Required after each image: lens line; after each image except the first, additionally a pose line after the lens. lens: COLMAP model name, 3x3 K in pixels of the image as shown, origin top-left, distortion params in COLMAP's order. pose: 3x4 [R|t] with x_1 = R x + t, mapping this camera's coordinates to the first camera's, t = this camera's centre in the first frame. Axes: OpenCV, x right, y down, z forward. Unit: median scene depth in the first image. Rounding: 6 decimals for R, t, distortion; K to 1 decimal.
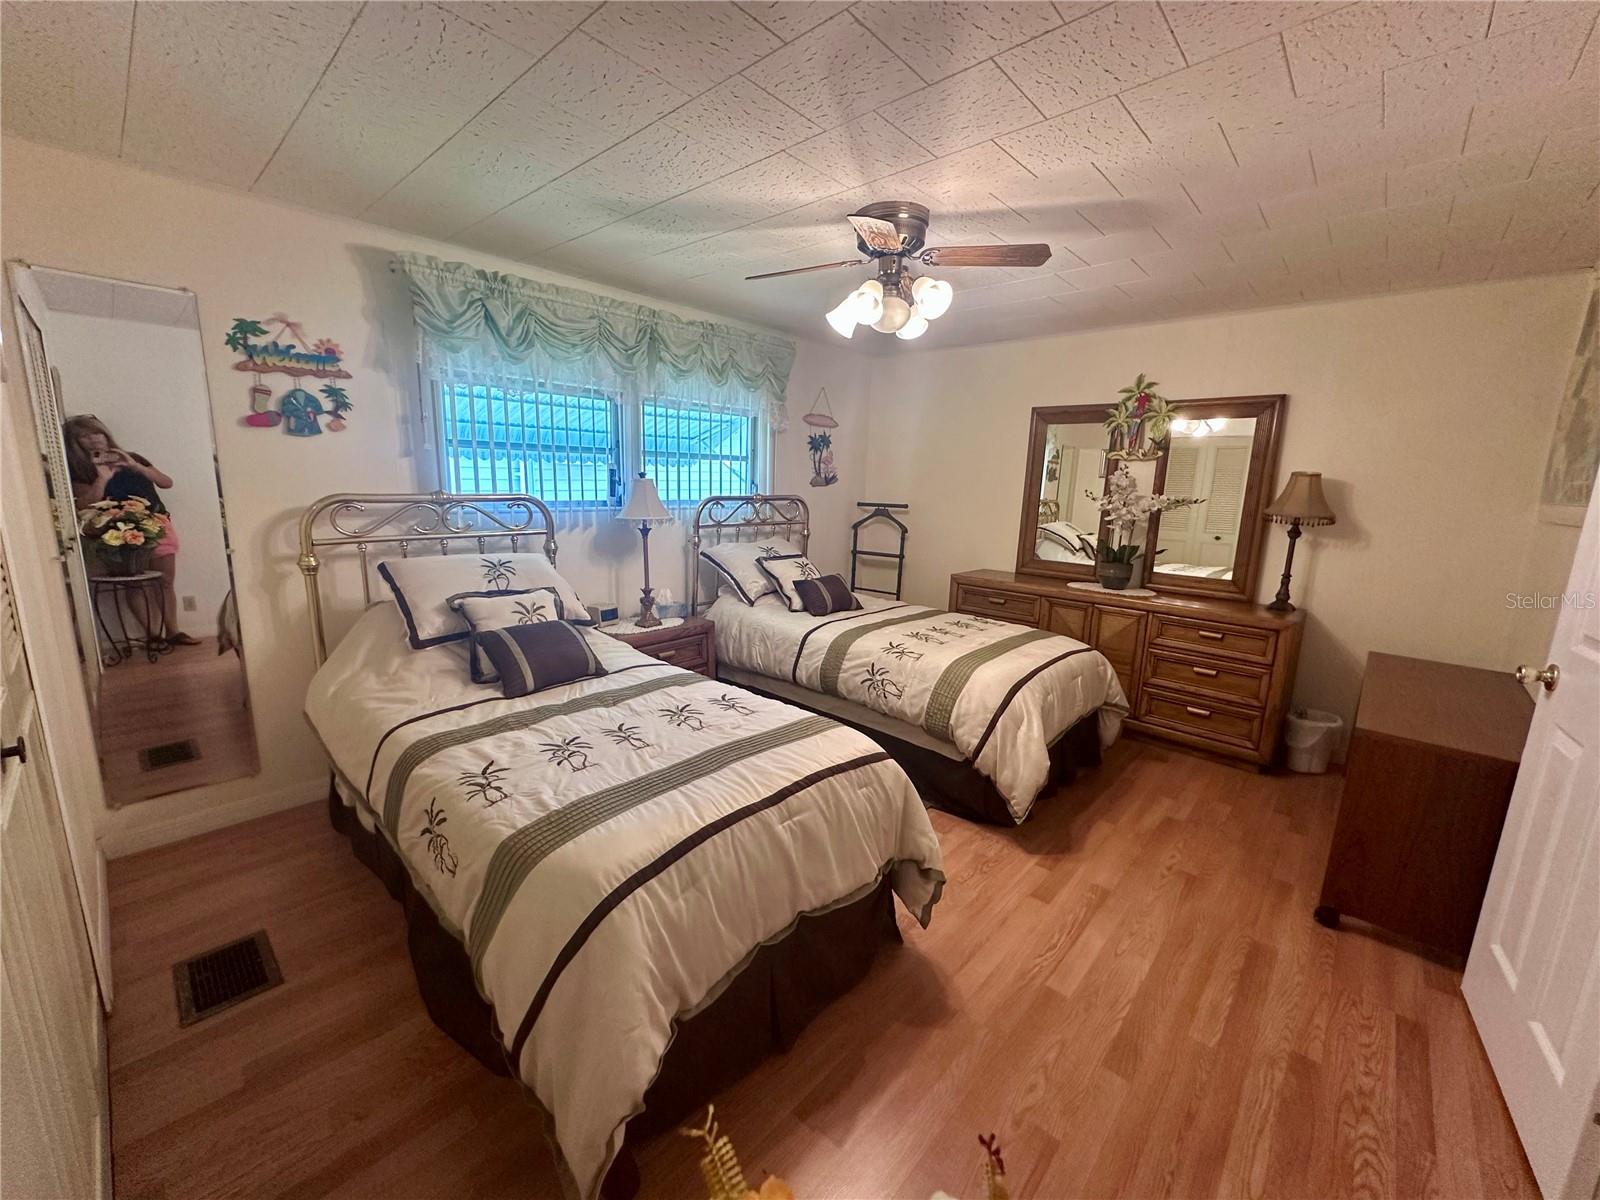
lens RADIAL K [[638.0, 0, 800.0], [0, 638.0, 600.0], [0, 0, 1]] dist [-0.003106, 0.000478]
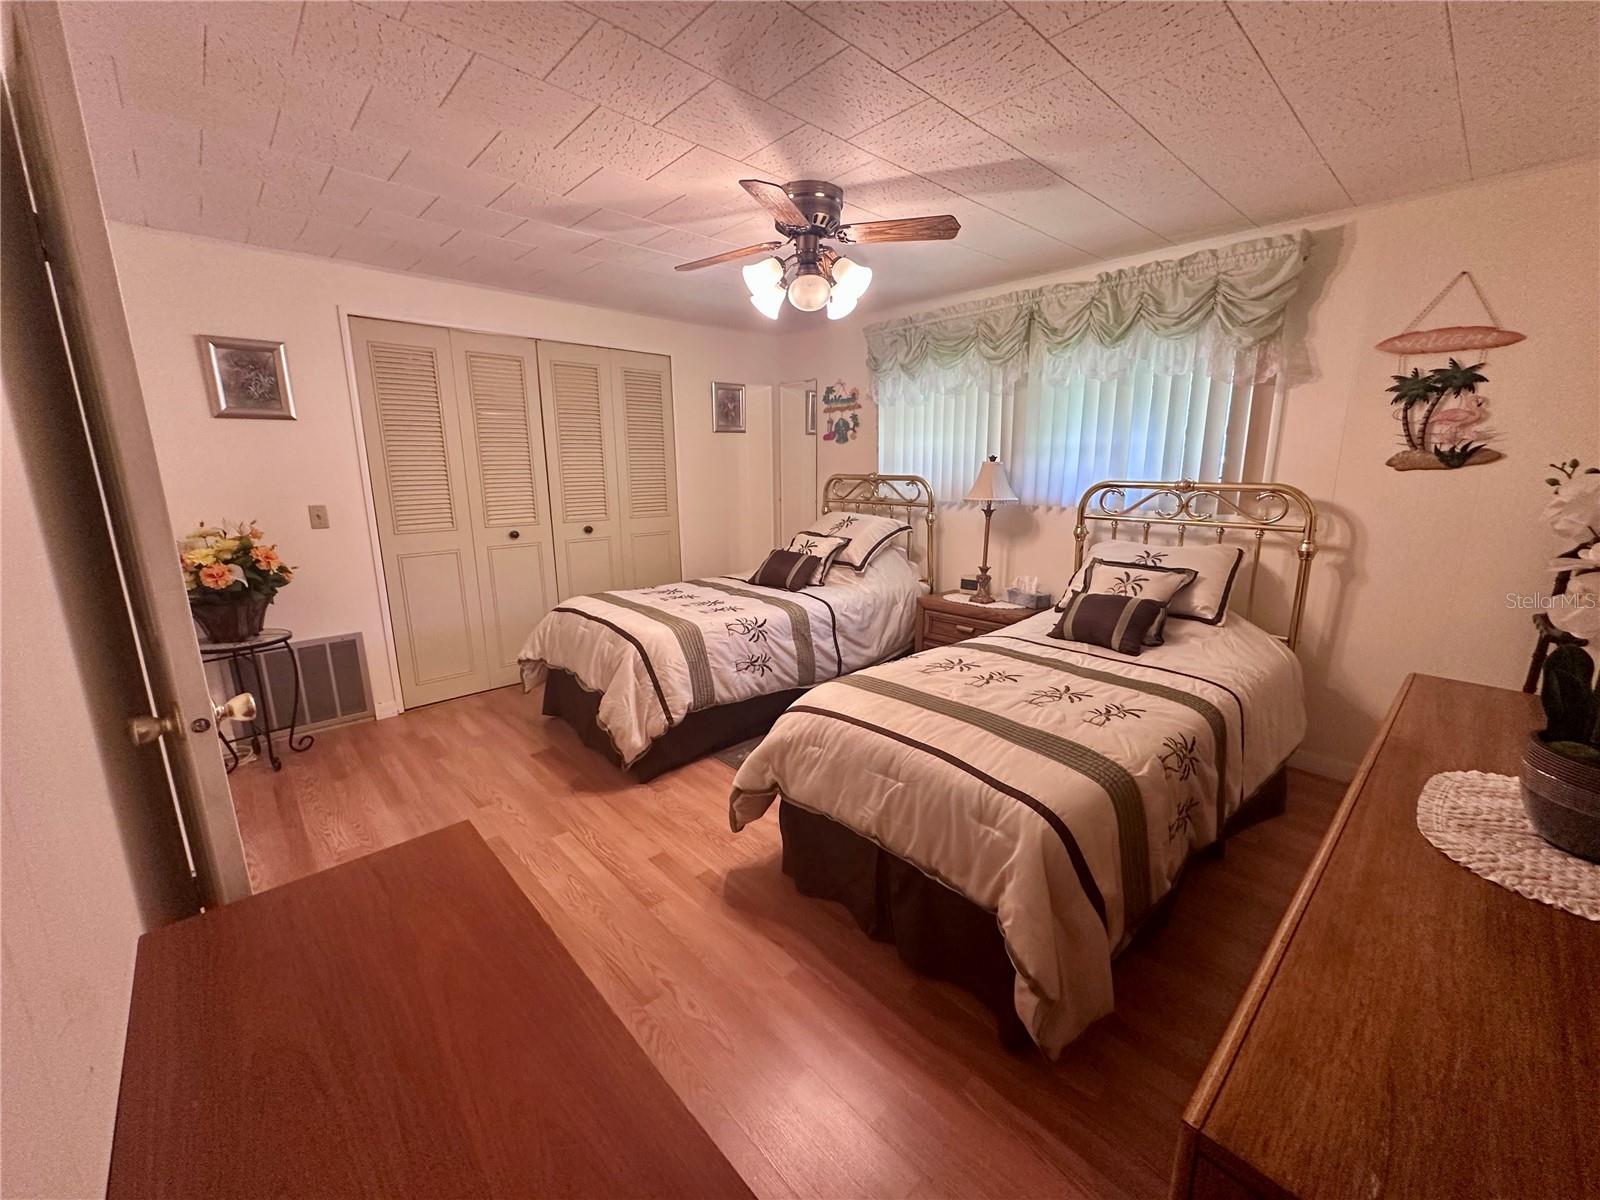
lens RADIAL K [[638.0, 0, 800.0], [0, 638.0, 600.0], [0, 0, 1]] dist [-0.003106, 0.000478]
pose [[-0.080623, 0.191573, -0.978161, 1.137682], [-0.180822, 0.962261, 0.203363, -0.171378], [0.980206, 0.193269, -0.042940, 1.038841]]
